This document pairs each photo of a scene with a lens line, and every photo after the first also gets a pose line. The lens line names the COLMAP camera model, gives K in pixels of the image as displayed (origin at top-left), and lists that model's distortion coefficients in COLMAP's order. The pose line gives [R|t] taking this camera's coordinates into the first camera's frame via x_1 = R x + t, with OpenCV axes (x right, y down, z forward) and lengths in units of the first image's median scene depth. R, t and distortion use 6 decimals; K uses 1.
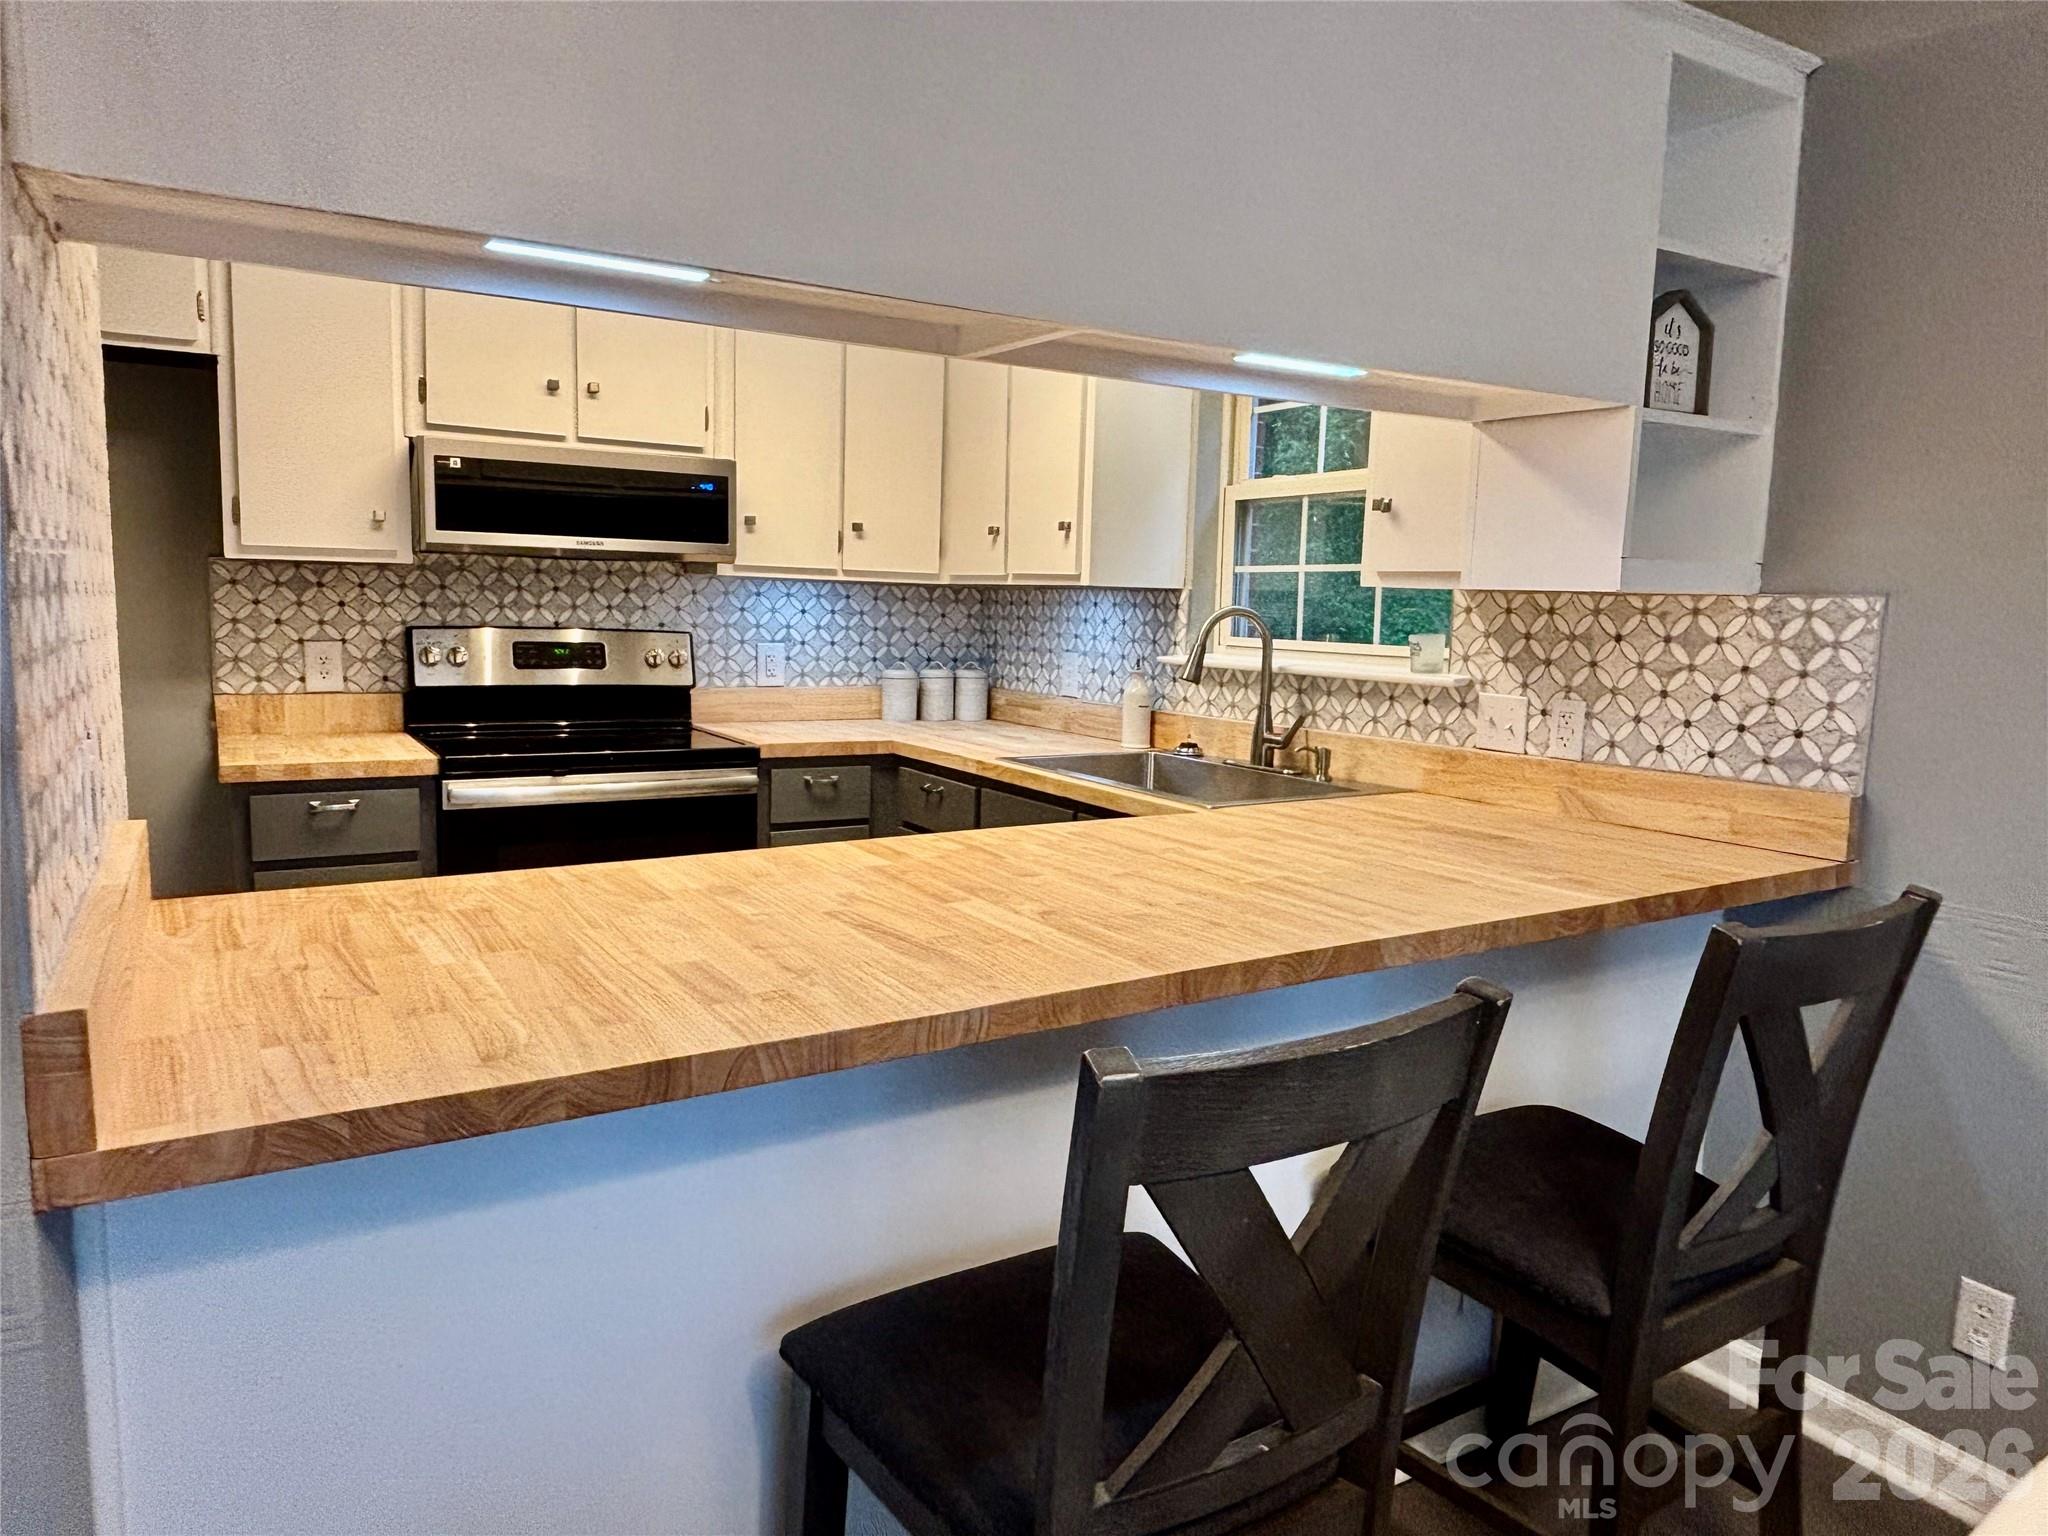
lens RADIAL K [[1326.6, 0, 1022.2], [0, 1326.6, 762.5], [0, 0, 1]] dist [0.056510, -0.099409]
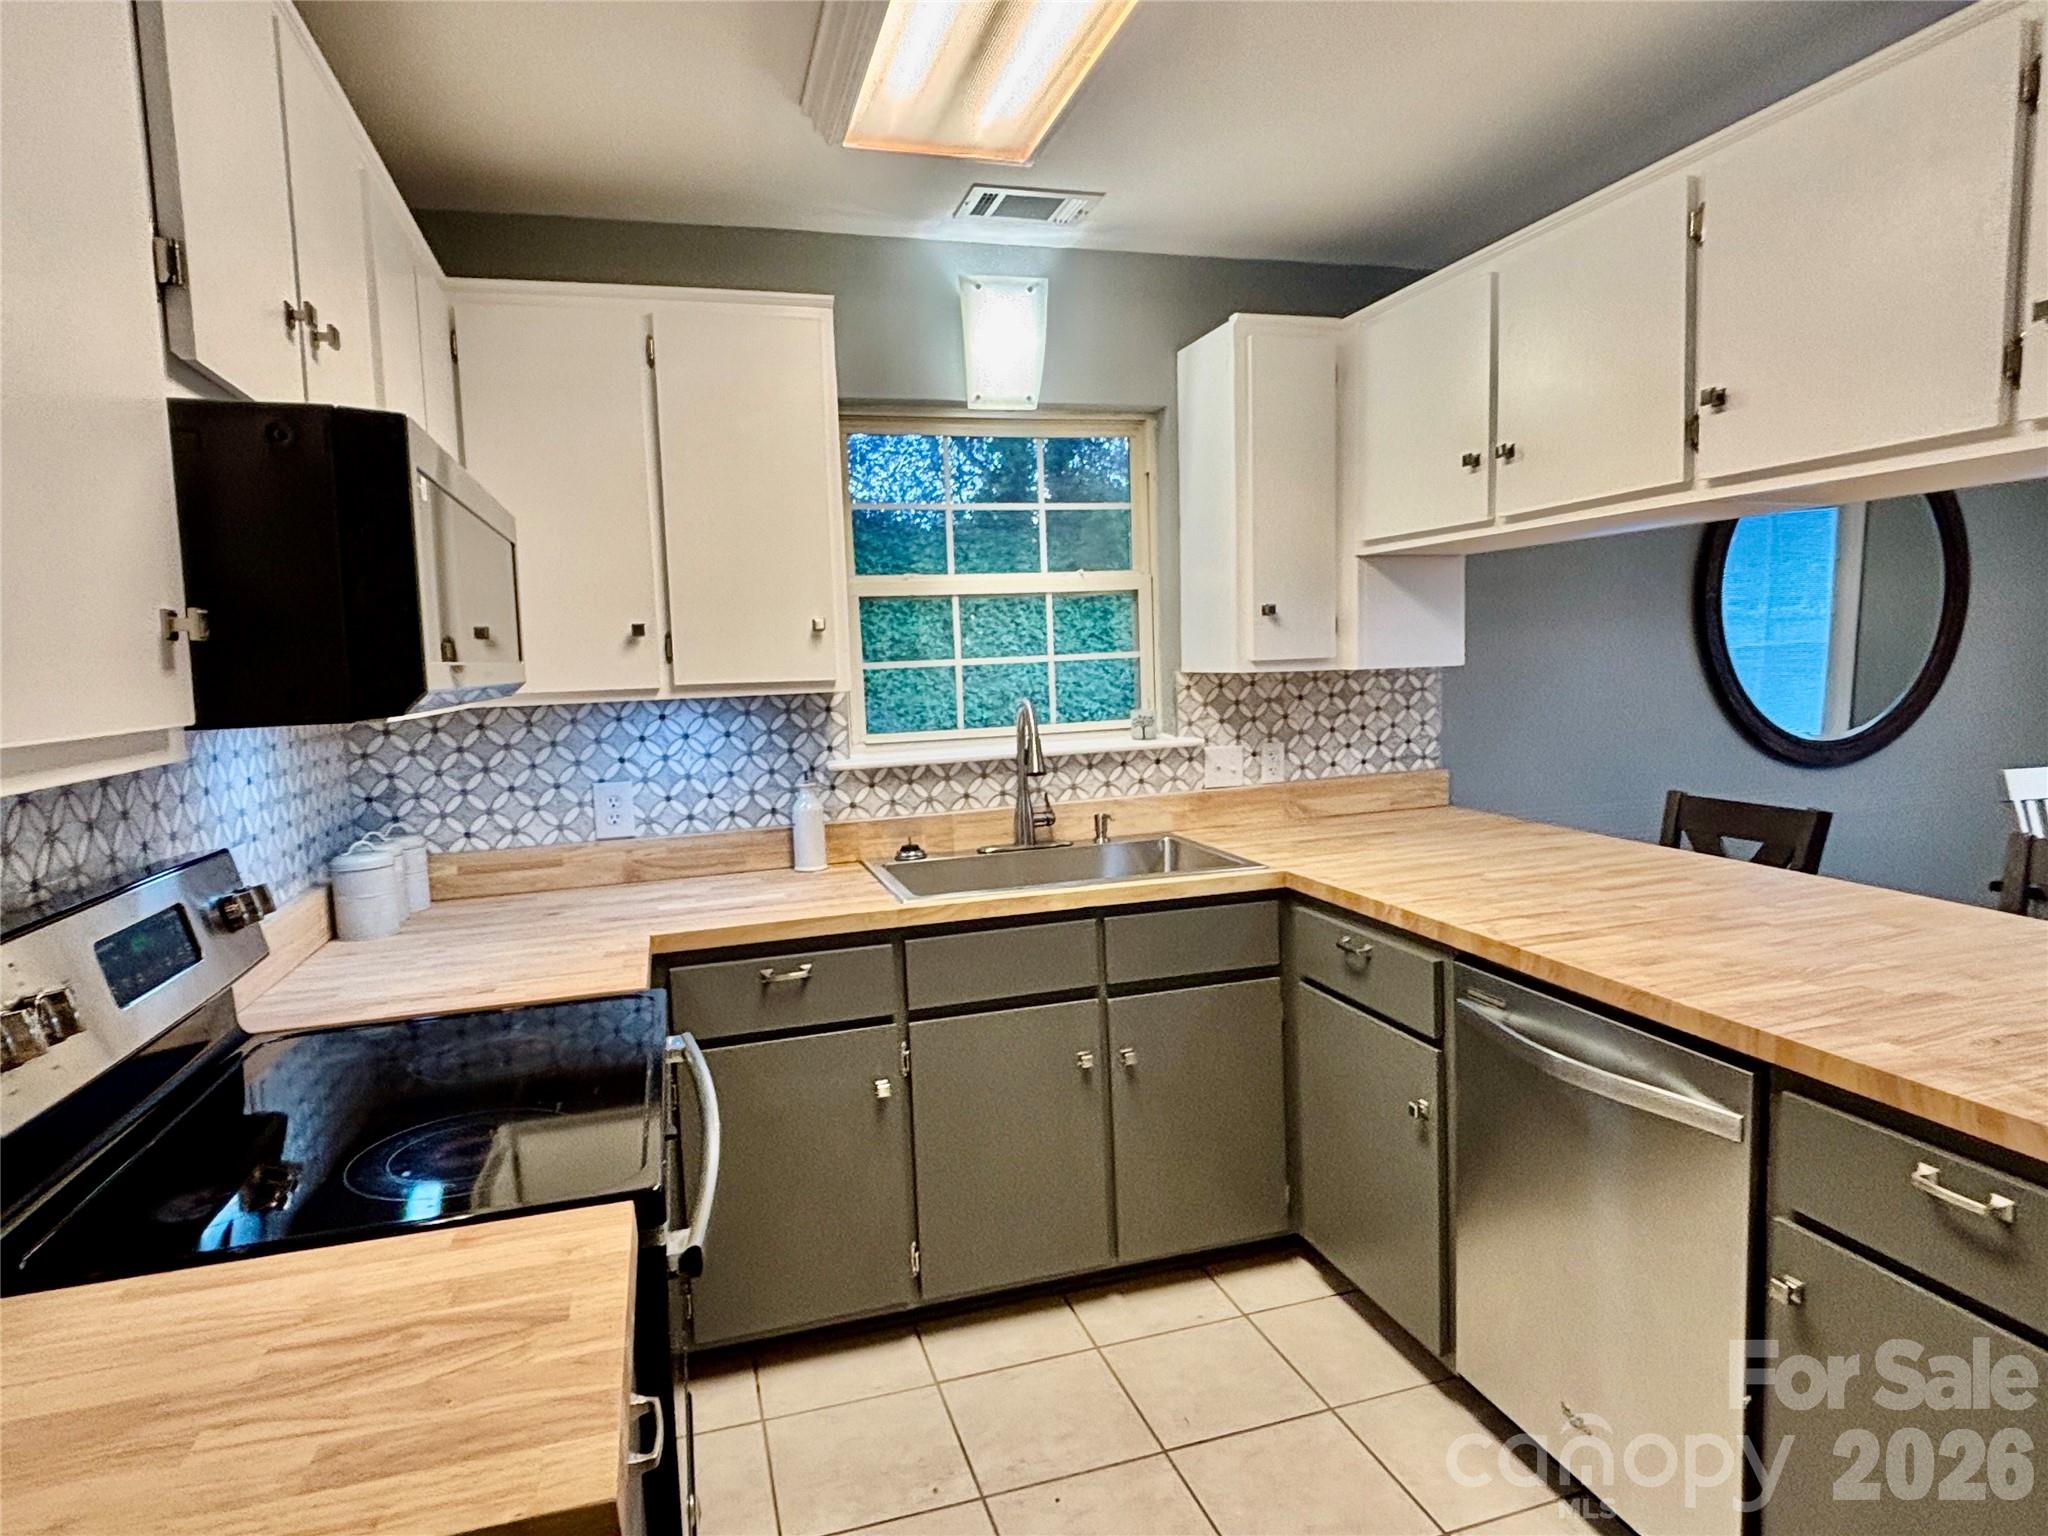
lens RADIAL K [[1175.1, 0, 1012.2], [0, 1175.1, 762.7], [0, 0, 1]] dist [0.038560, -0.044043]
pose [[0.251034, -0.123610, 0.960054, -0.733522], [0.164307, 0.982862, 0.083583, -0.146247], [-0.953931, 0.136762, 0.267041, 0.757655]]
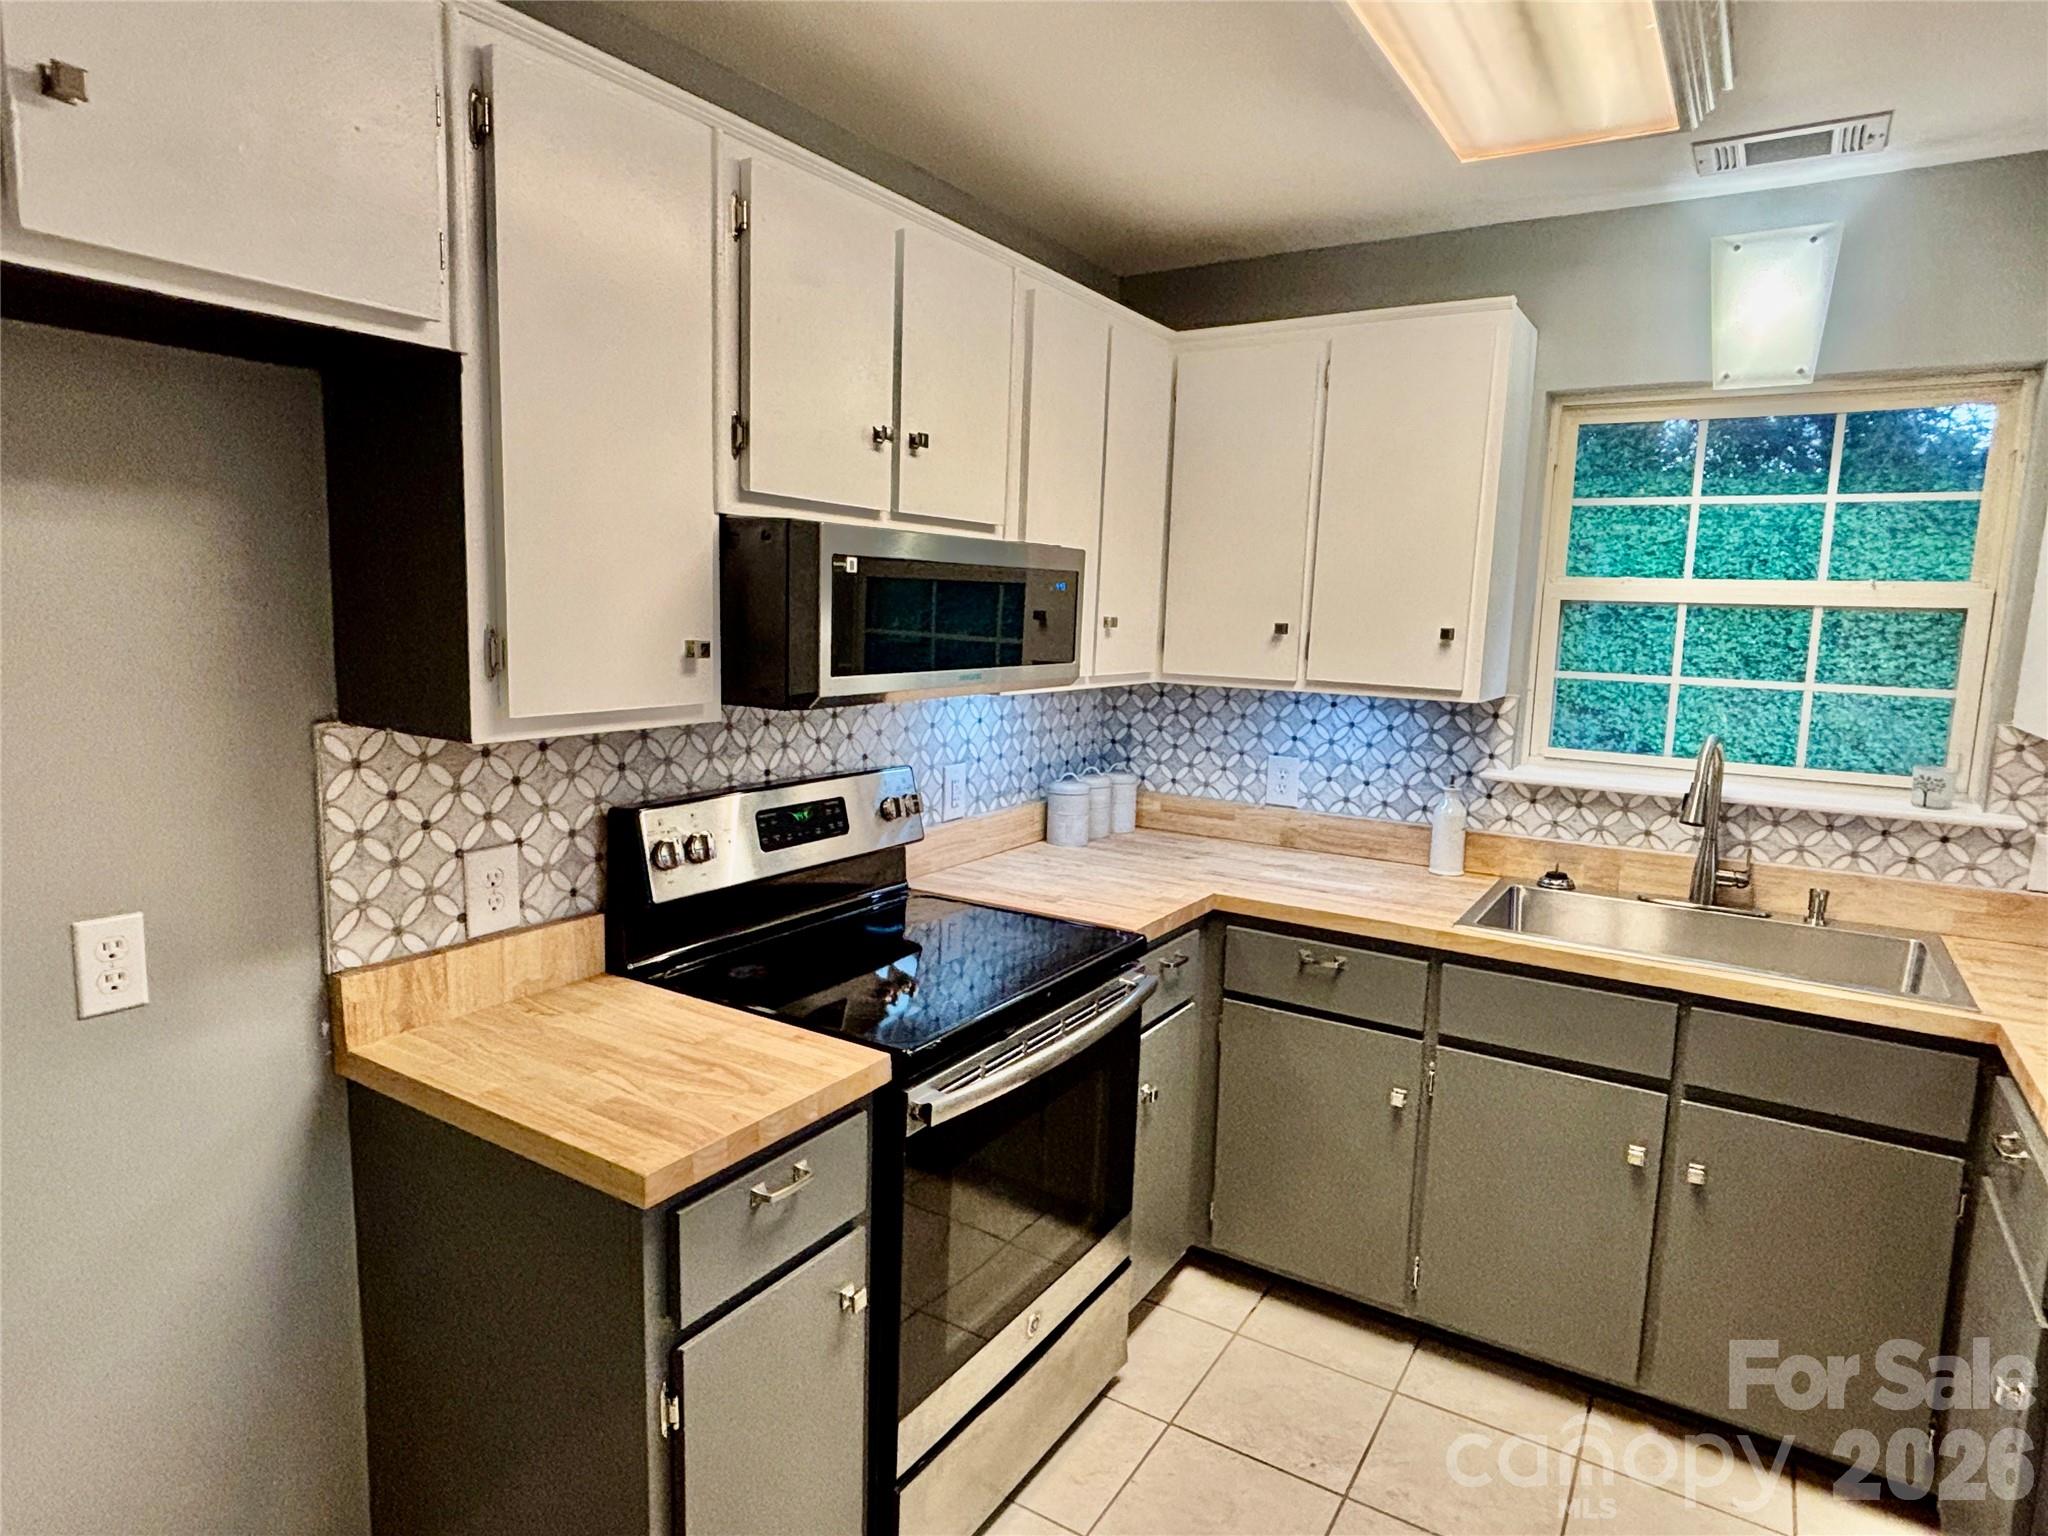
lens RADIAL K [[1175.1, 0, 1012.2], [0, 1175.1, 762.7], [0, 0, 1]] dist [0.038560, -0.044043]
pose [[0.896163, -0.061908, 0.439385, -0.605162], [0.050339, 0.998011, 0.037945, -0.151478], [-0.440860, -0.011887, 0.897497, 0.485037]]
